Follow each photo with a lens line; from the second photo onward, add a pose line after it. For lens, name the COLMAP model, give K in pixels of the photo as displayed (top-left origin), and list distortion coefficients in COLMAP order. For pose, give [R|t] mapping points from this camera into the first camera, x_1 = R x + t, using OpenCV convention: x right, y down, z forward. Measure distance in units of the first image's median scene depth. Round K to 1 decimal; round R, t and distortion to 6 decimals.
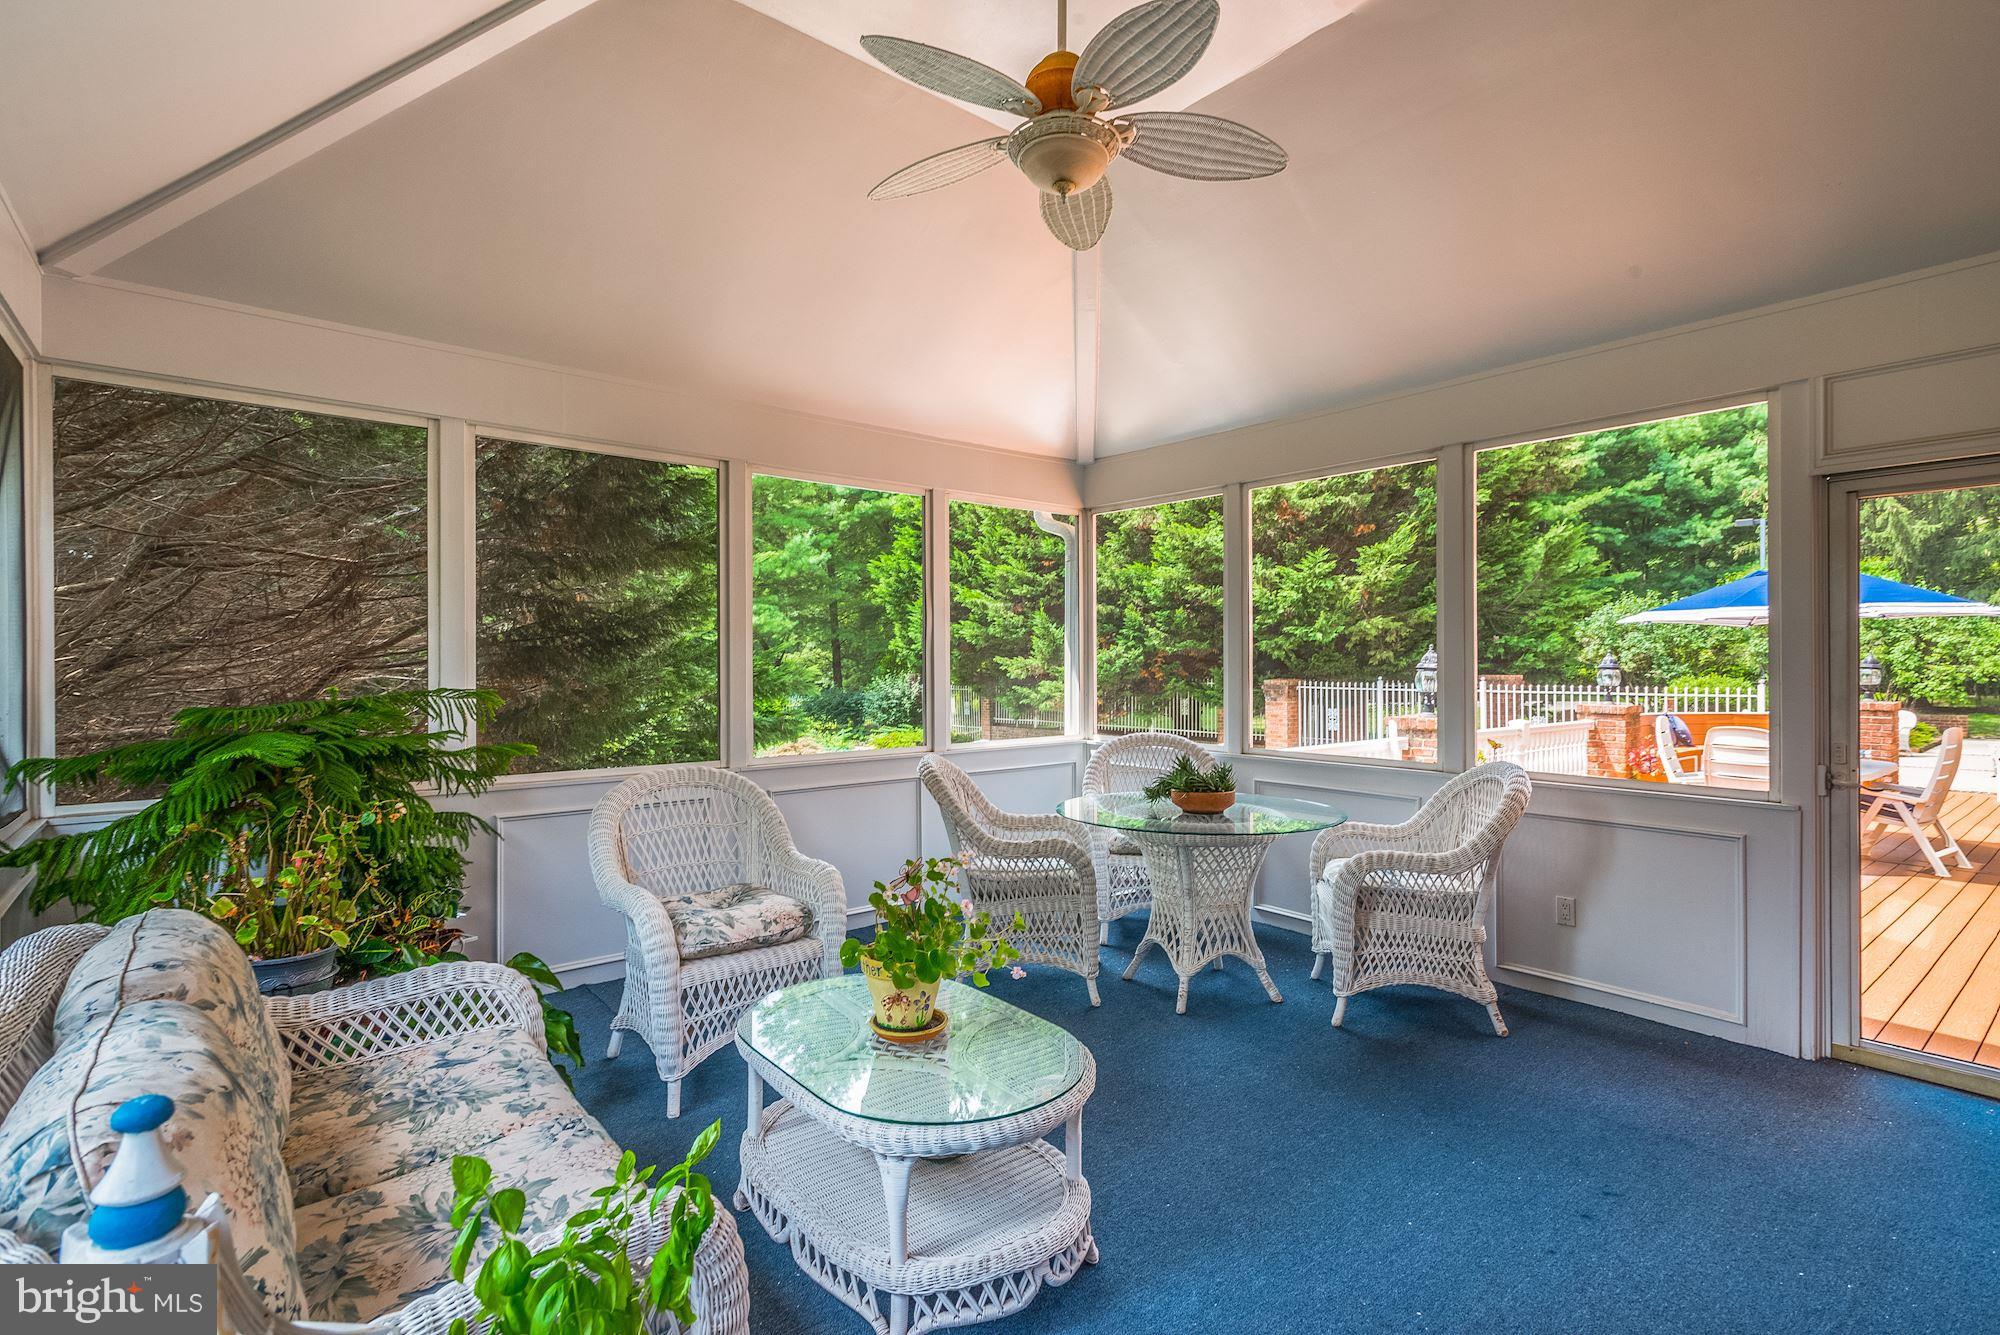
lens RADIAL K [[941.1, 0, 996.9], [0, 941.1, 667.2], [0, 0, 1]] dist [0.004051, -0.000160]
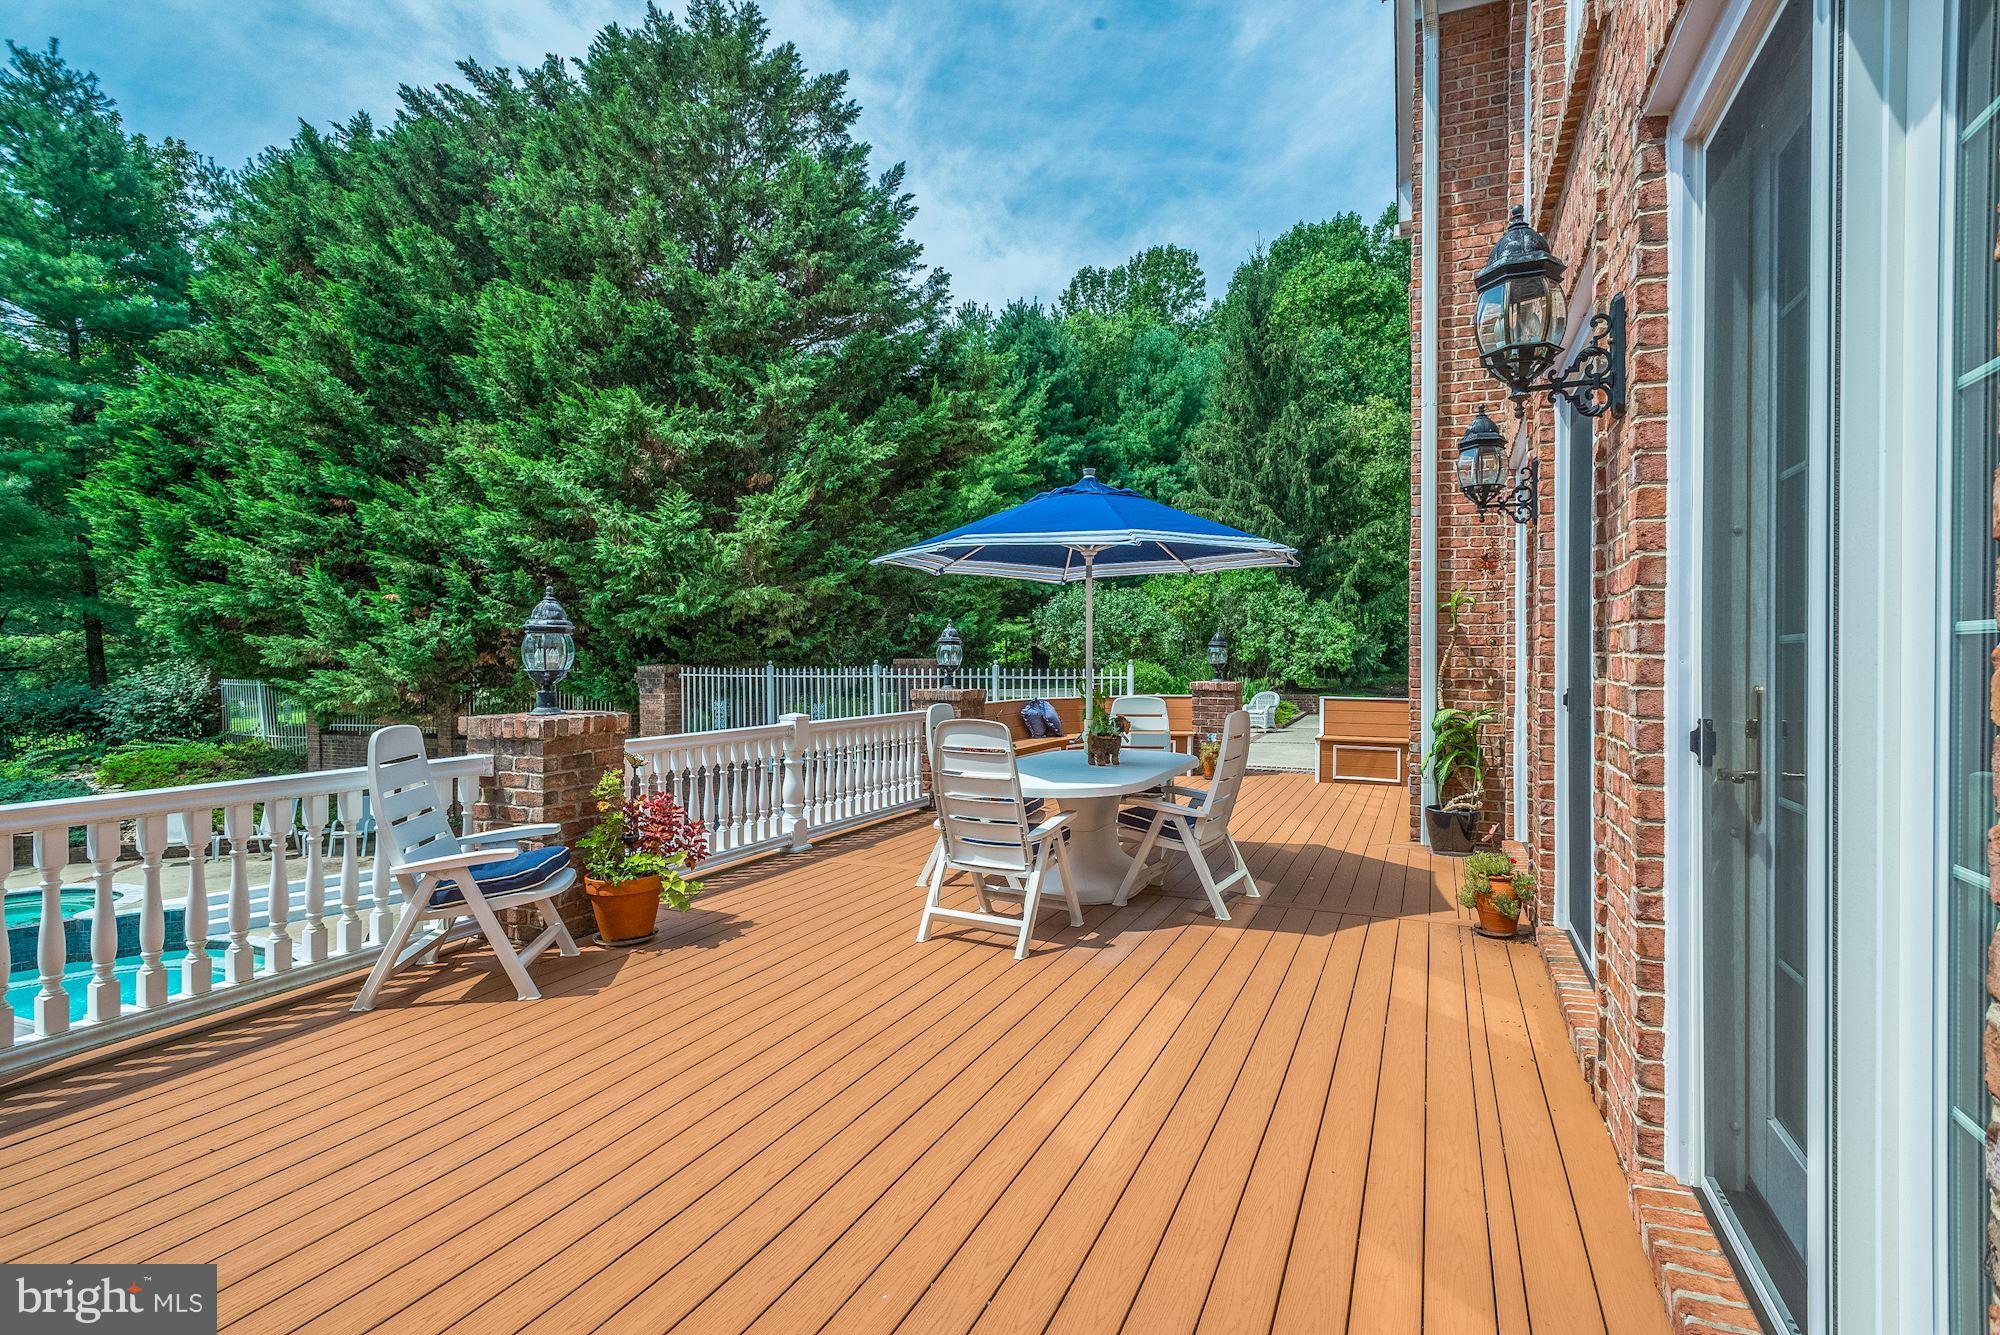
lens RADIAL K [[941.1, 0, 1020.0], [0, 941.1, 662.3], [0, 0, 1]] dist [0.004051, -0.000160]
pose [[0.887482, -0.002980, 0.460832, 0.195112], [0.002623, 0.999996, 0.001416, 0.009583], [-0.460834, -0.000048, 0.887486, 0.159401]]
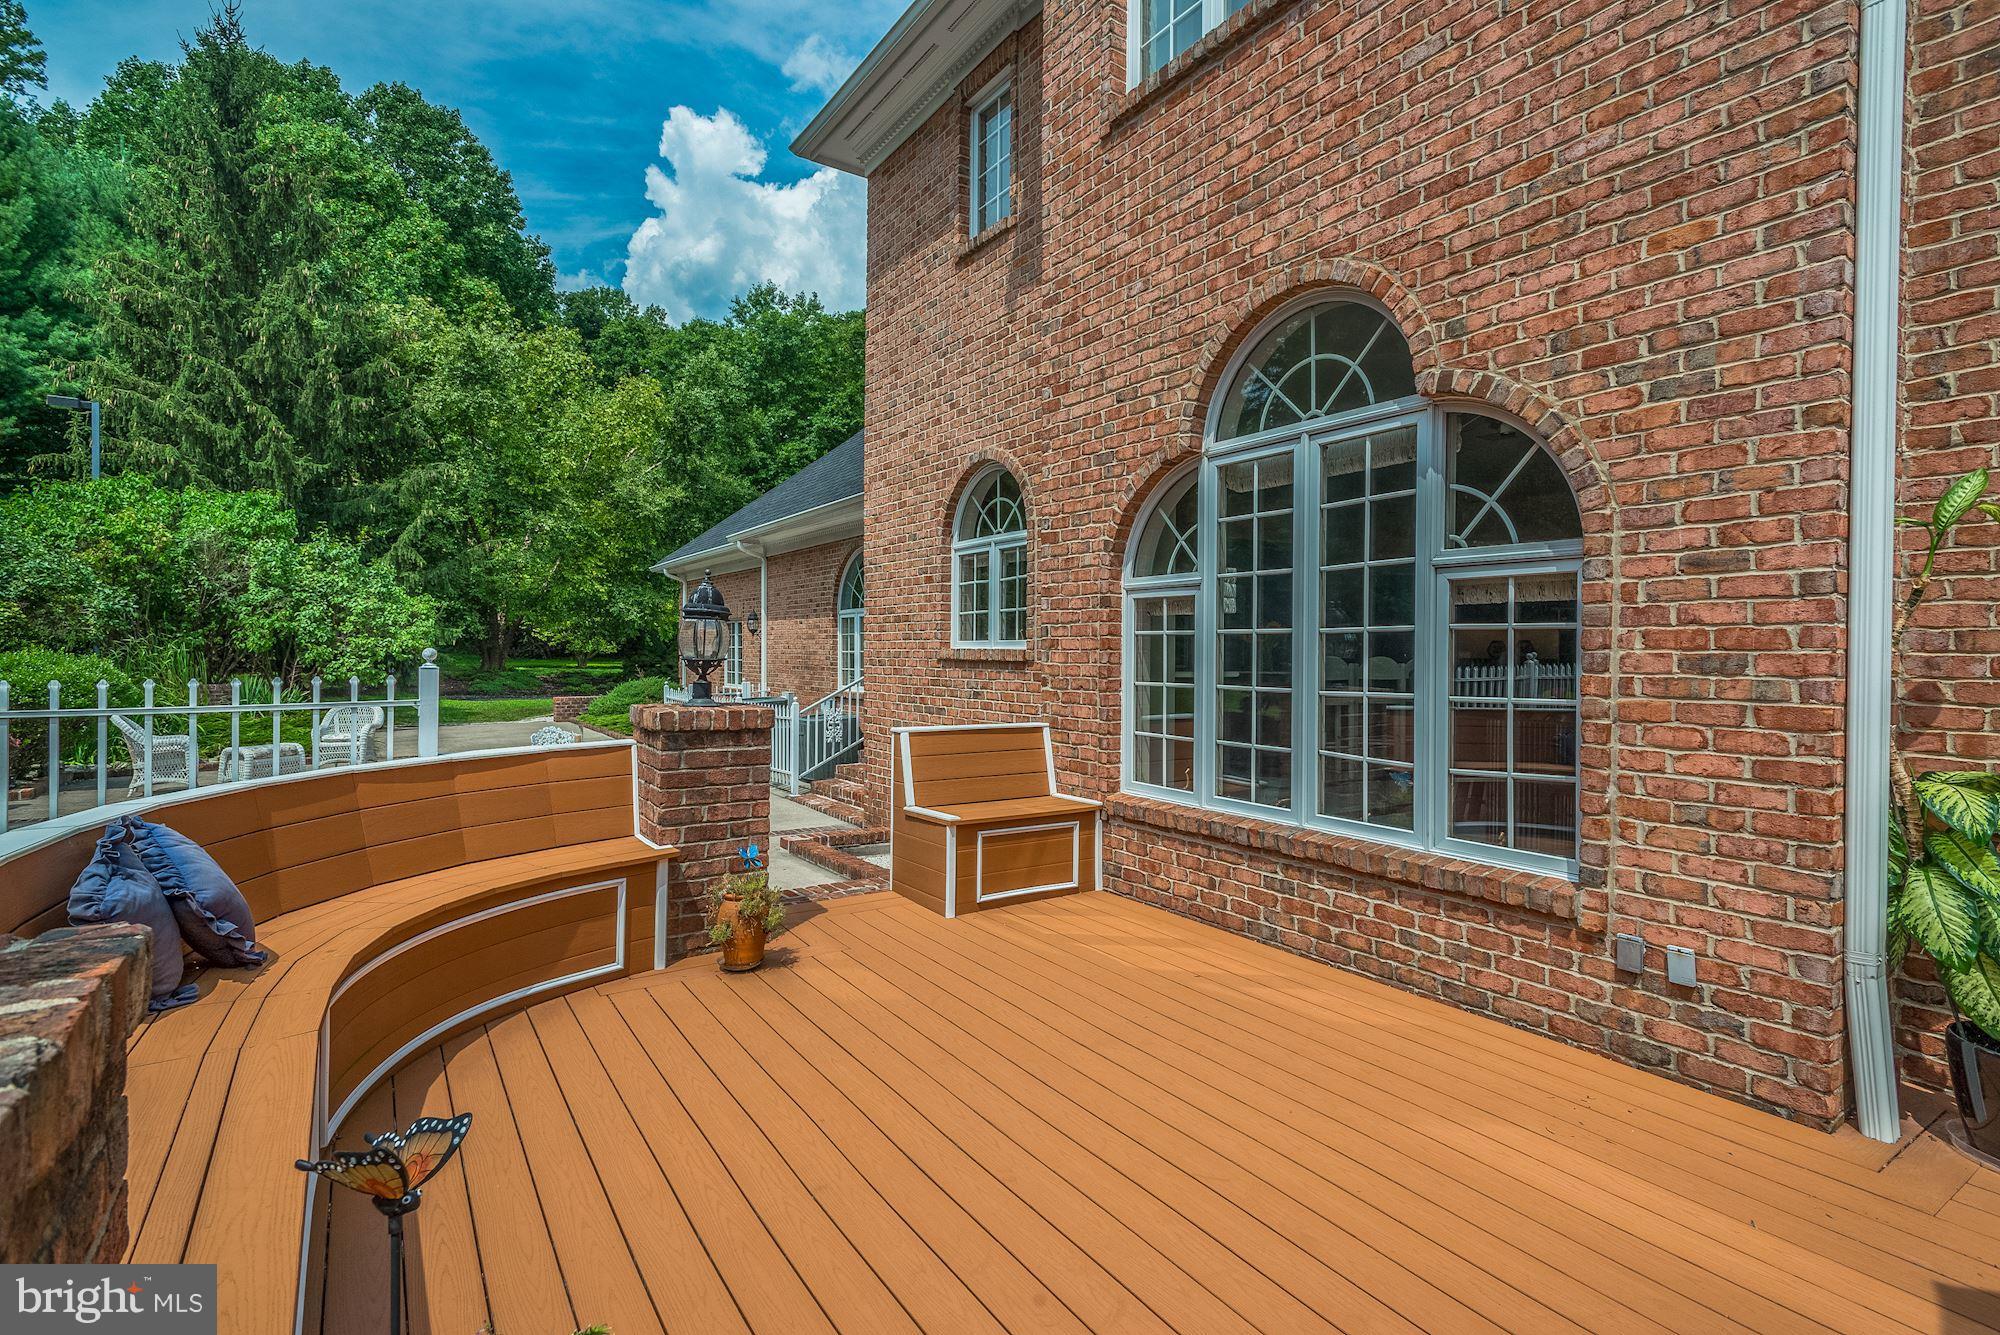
lens RADIAL K [[941.1, 0, 1009.6], [0, 941.1, 663.8], [0, 0, 1]] dist [0.004051, -0.000160]
pose [[0.076890, -0.012385, 0.996963, 0.345001], [-0.004391, 0.999909, 0.012761, 0.009295], [-0.997030, -0.005359, 0.076829, 0.517616]]
